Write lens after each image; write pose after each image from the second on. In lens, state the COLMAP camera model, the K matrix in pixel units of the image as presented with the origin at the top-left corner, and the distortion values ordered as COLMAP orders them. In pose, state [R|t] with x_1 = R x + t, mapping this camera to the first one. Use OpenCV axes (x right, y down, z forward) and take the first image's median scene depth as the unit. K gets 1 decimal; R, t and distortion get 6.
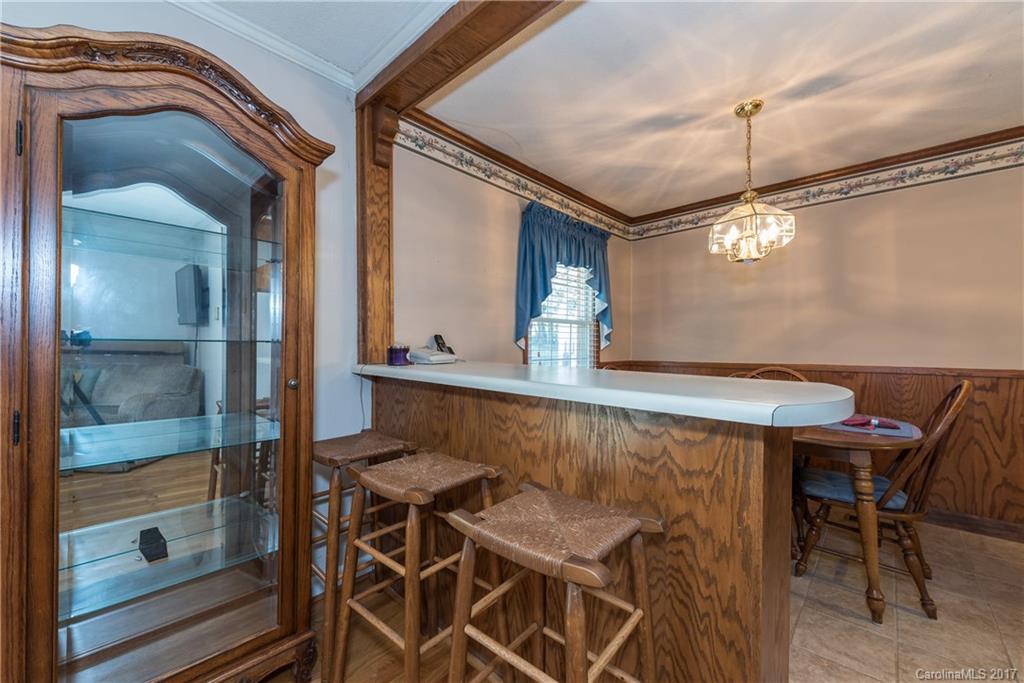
lens RADIAL K [[399.3, 0, 515.8], [0, 399.3, 345.2], [0, 0, 1]] dist [0.002155, 0.000195]
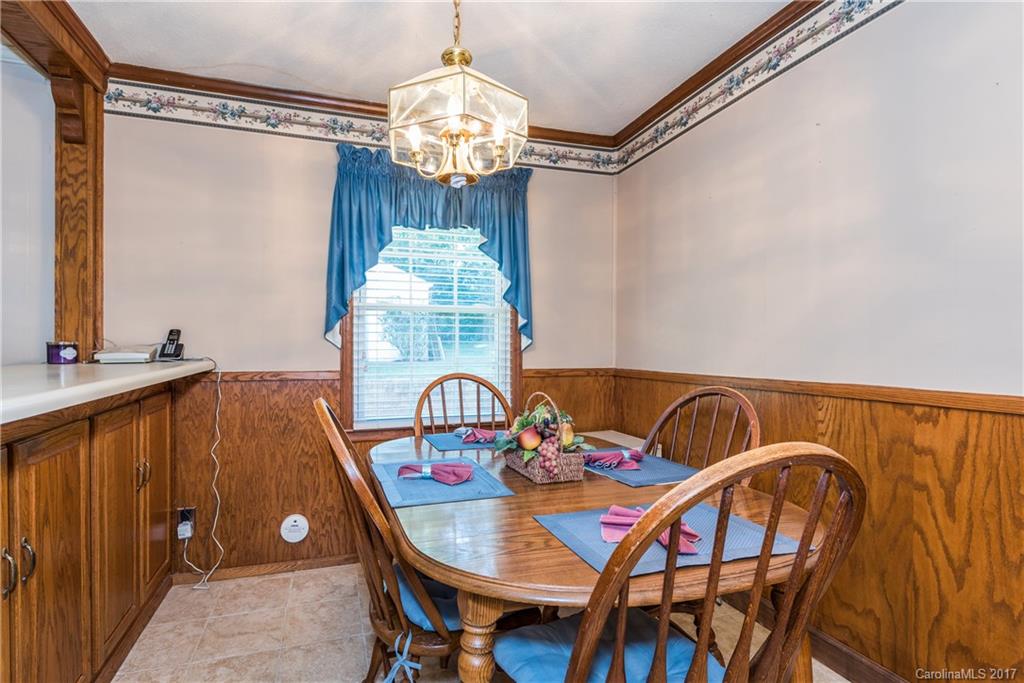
lens RADIAL K [[508.2, 0, 546.0], [0, 508.2, 346.4], [0, 0, 1]] dist [0.015676, -0.001016]
pose [[0.866361, 0.002445, -0.499413, 0.795800], [-0.001195, 0.999995, 0.002823, 0.003631], [0.499417, -0.001849, 0.866360, 0.358577]]
